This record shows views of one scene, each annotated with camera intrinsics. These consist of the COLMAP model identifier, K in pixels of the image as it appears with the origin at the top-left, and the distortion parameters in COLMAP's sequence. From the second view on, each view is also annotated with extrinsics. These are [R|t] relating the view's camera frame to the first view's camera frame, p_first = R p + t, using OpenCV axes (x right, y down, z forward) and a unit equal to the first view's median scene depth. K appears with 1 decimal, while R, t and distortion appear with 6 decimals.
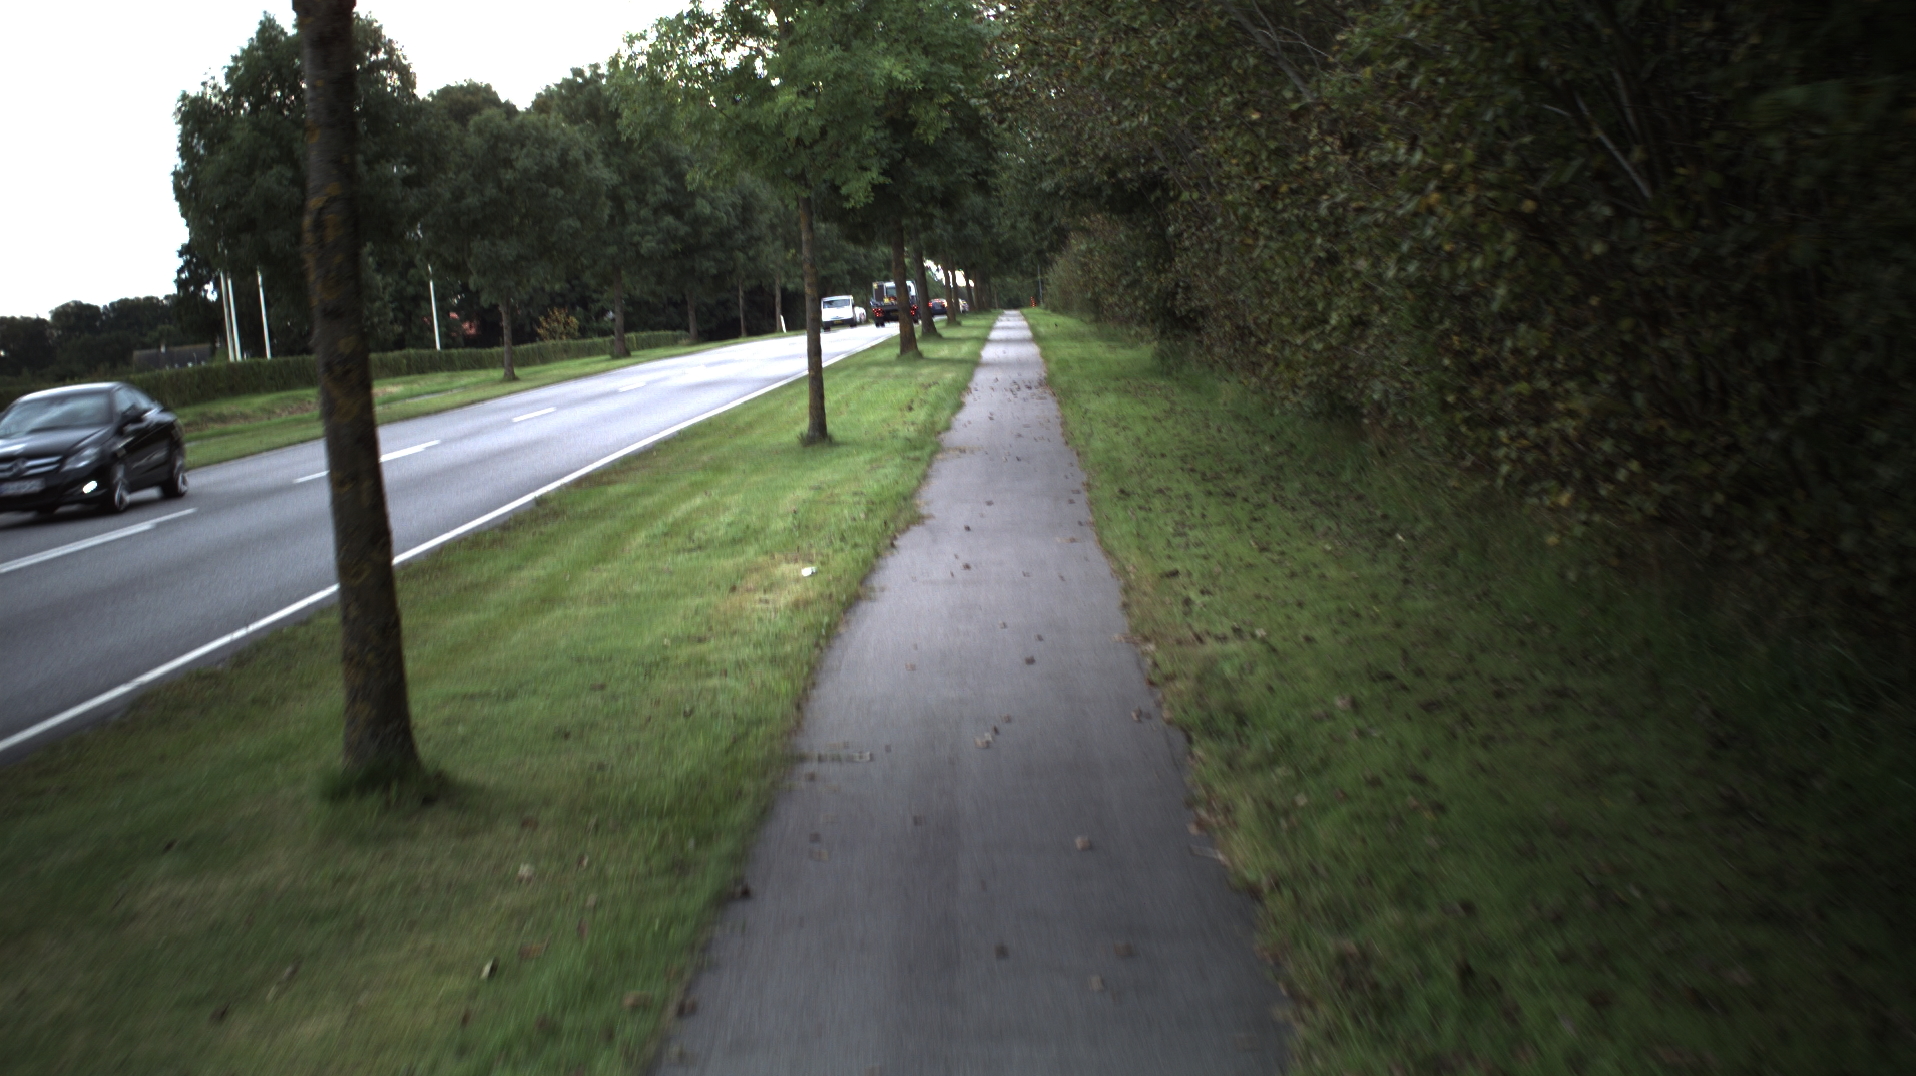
lens RADIAL K [[1420.5, 0, 963.1], [0, 1420.5, 531.4], [0, 0, 1]] dist [-0.082994, 0.018735]
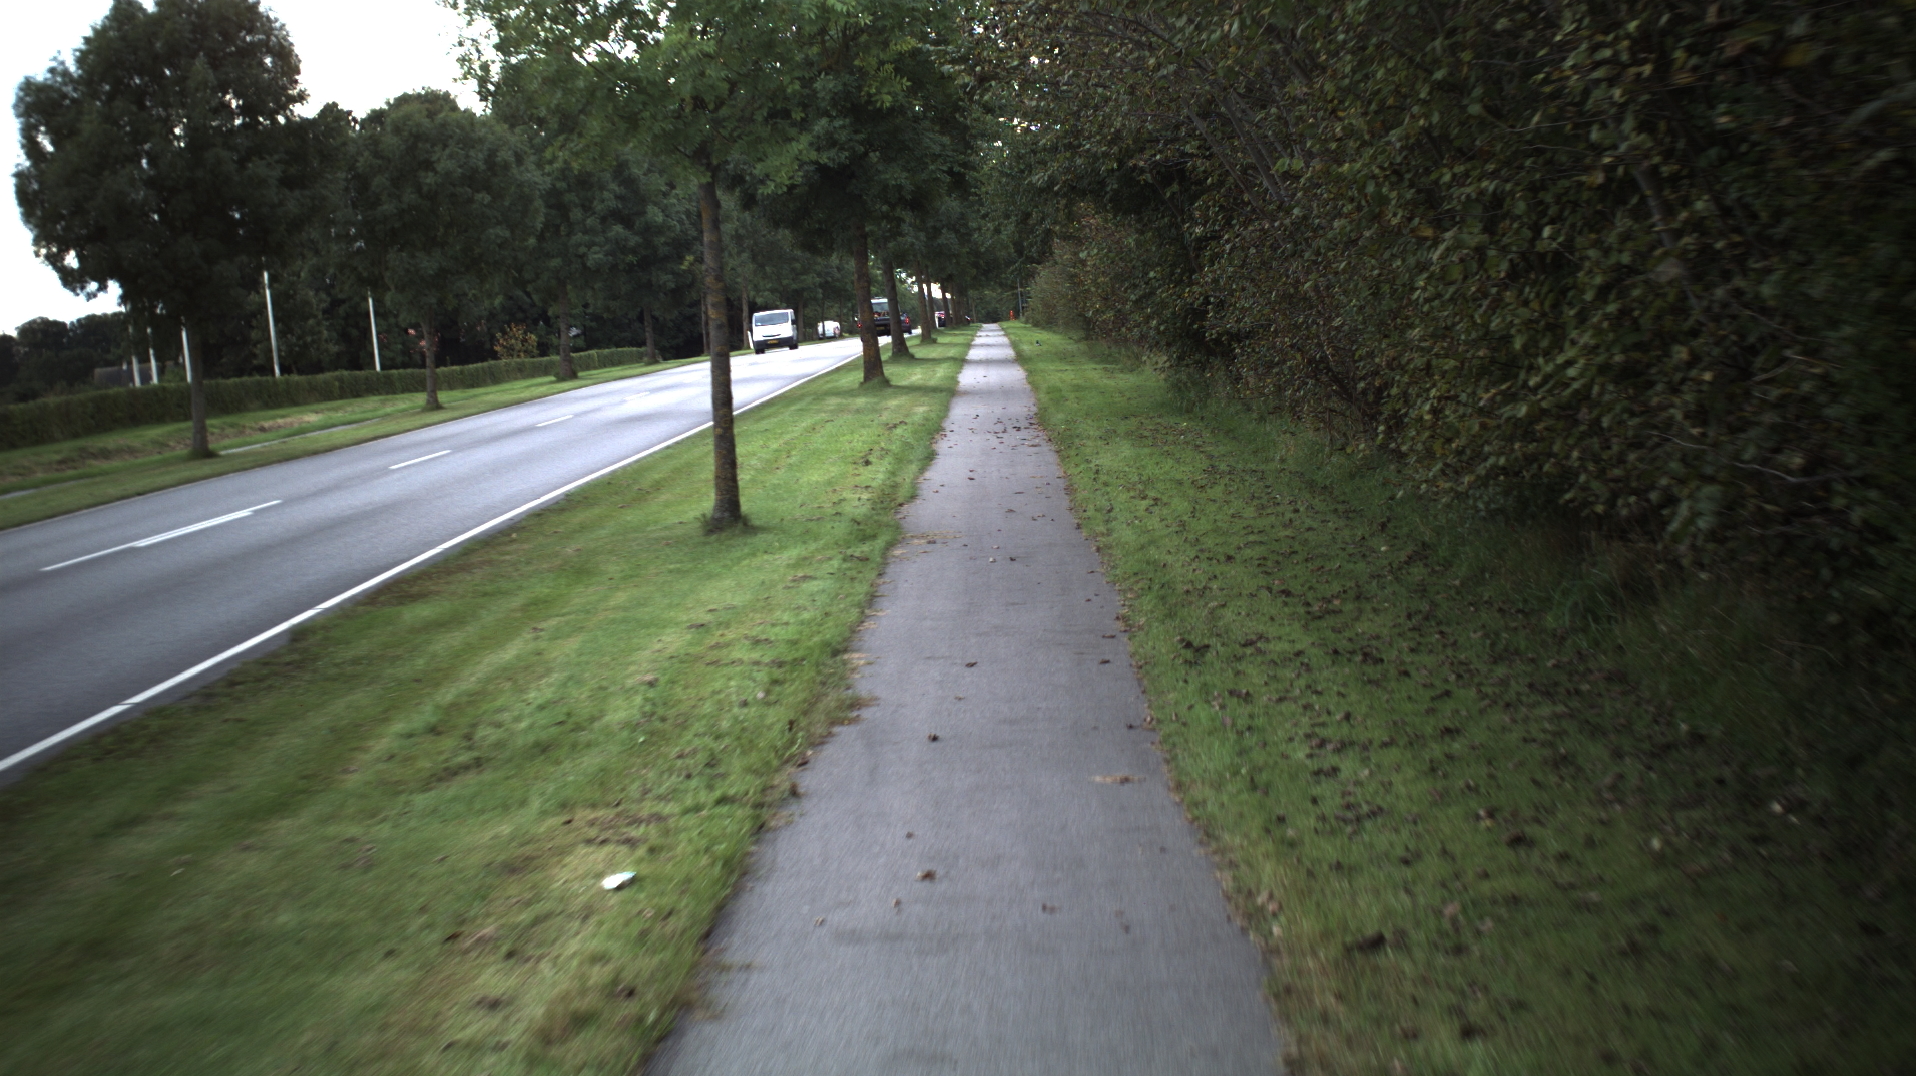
lens RADIAL K [[1420.5, 0, 959.8], [0, 1420.5, 546.7], [0, 0, 1]] dist [-0.082994, 0.018735]
pose [[0.999907, -0.005628, 0.012458, 0.002408], [0.005604, 0.999982, 0.001926, -0.028017], [-0.012469, -0.001856, 0.999921, 0.151142]]
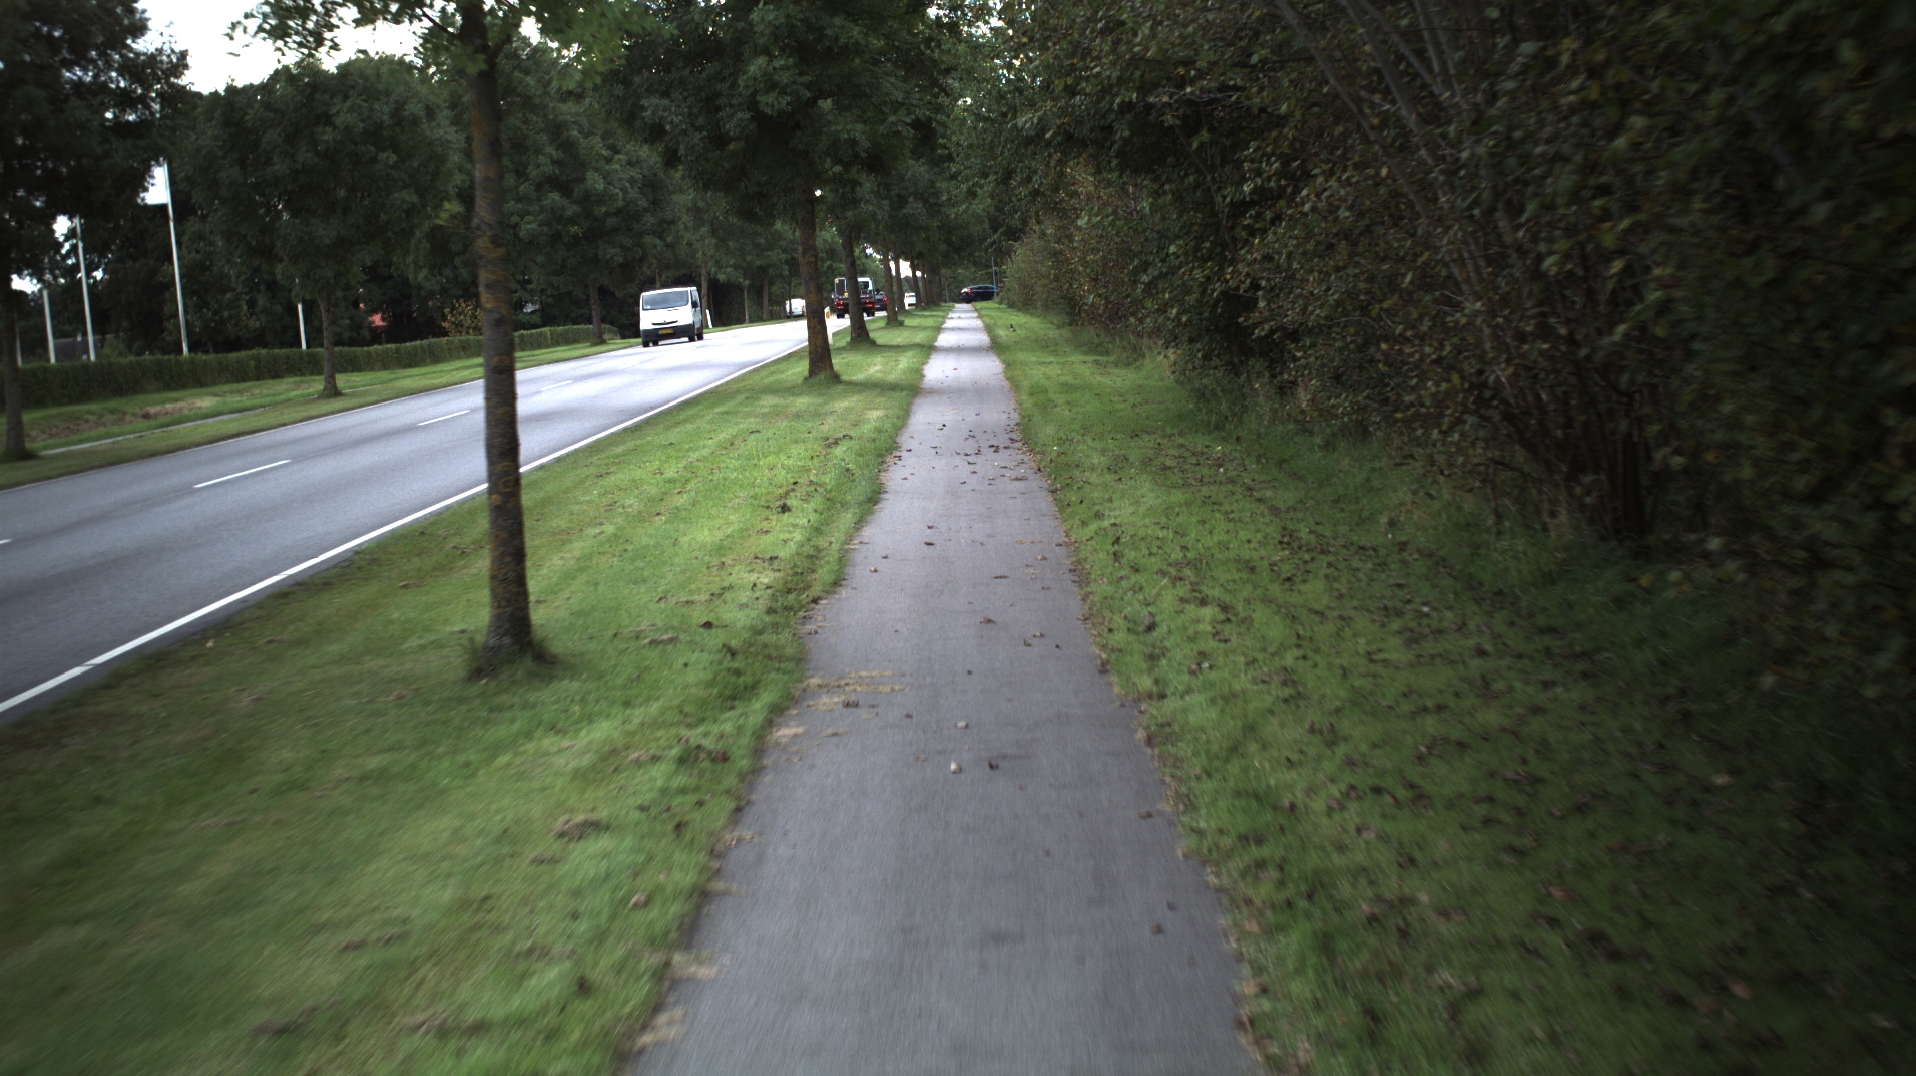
lens RADIAL K [[1420.5, 0, 949.0], [0, 1420.5, 537.6], [0, 0, 1]] dist [-0.082994, 0.018735]
pose [[0.999673, 0.003646, 0.025291, 0.008590], [-0.003905, 0.999940, 0.010205, -0.054322], [-0.025252, -0.010300, 0.999628, 0.302816]]
